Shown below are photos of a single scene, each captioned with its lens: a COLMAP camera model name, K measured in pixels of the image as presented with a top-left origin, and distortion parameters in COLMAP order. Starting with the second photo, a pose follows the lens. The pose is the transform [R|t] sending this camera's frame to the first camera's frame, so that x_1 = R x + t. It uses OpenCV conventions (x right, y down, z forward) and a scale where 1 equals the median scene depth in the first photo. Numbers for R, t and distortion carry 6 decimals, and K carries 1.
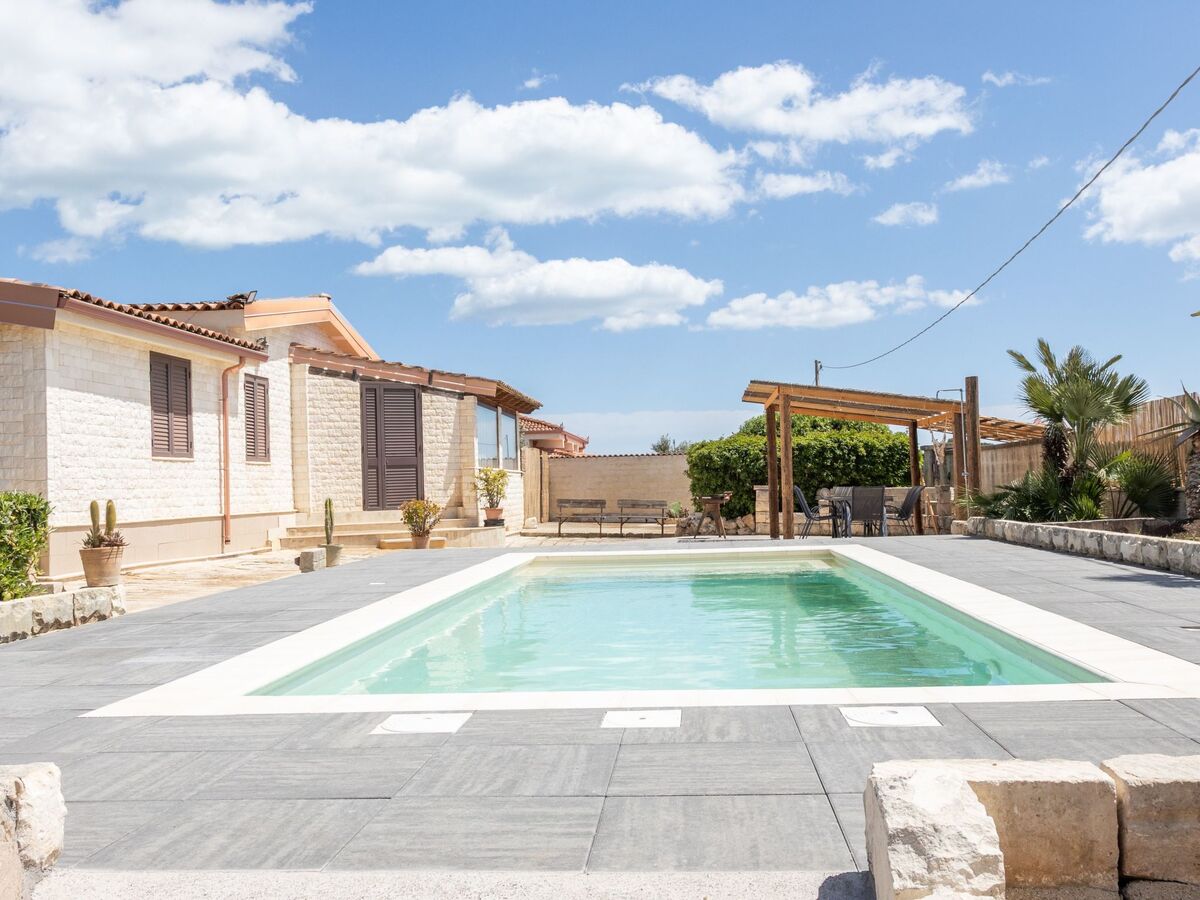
lens RADIAL K [[1108.4, 0, 600.0], [0, 1108.4, 450.0], [0, 0, 1]] dist [0.009508, -0.002785]
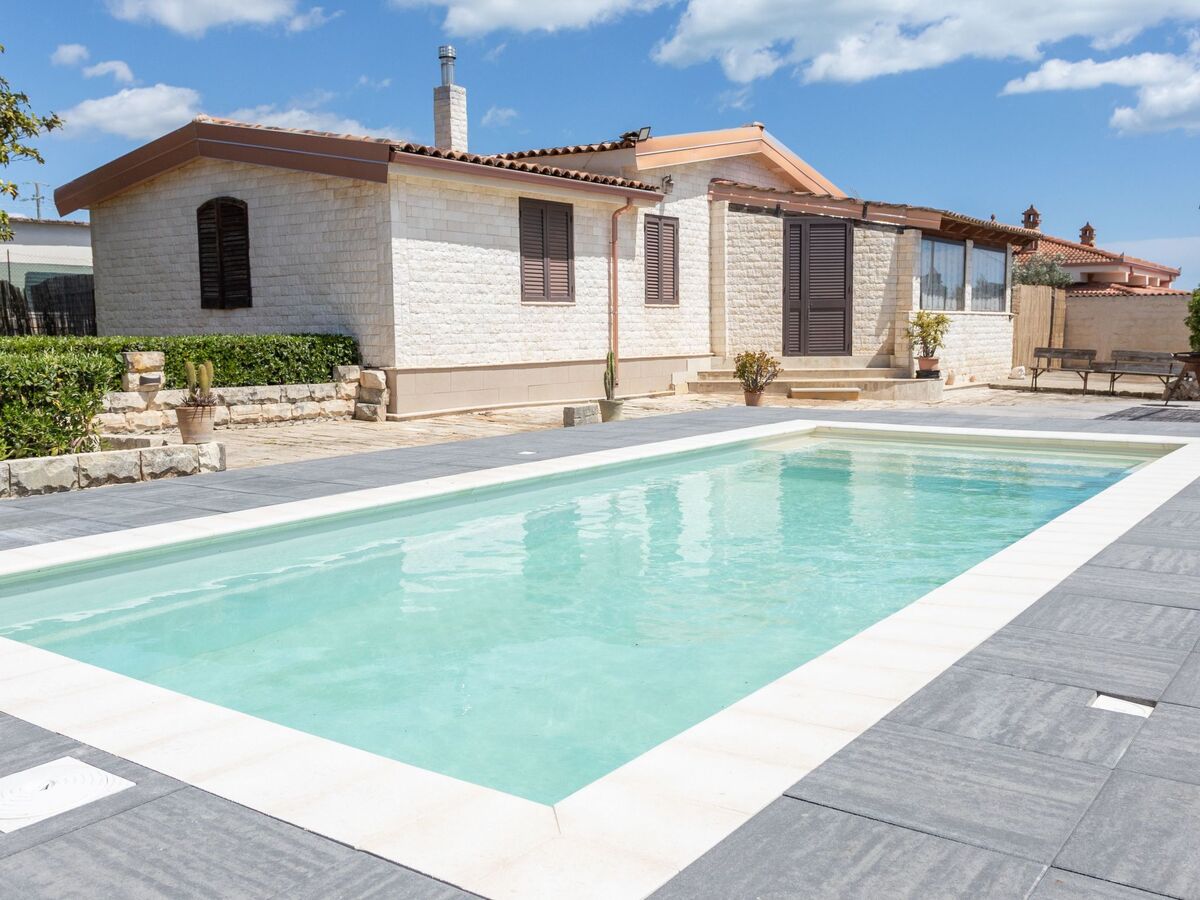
lens RADIAL K [[1108.4, 0, 600.0], [0, 1108.4, 450.0], [0, 0, 1]] dist [0.009508, -0.002785]
pose [[0.856290, 0.077954, -0.510578, 0.150101], [0.001025, 0.988286, 0.152608, -0.011332], [0.516494, -0.131200, 0.846180, 0.108472]]
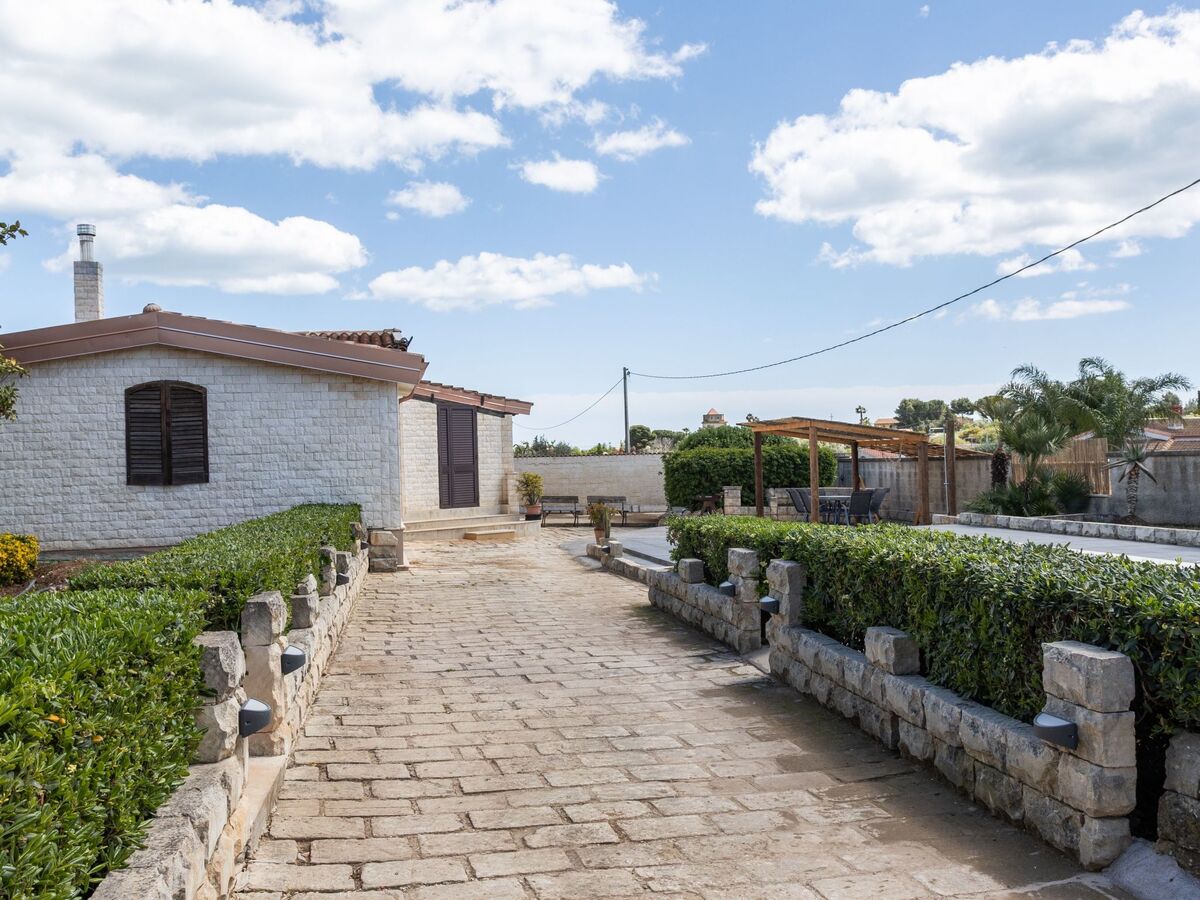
lens RADIAL K [[1100.9, 0, 600.0], [0, 1100.9, 450.0], [0, 0, 1]] dist [0.006894, 0.006440]
pose [[0.957420, 0.005234, 0.288652, -0.412970], [-0.009798, 0.999849, 0.014366, -0.030823], [-0.288533, -0.016582, 0.957326, -0.227991]]
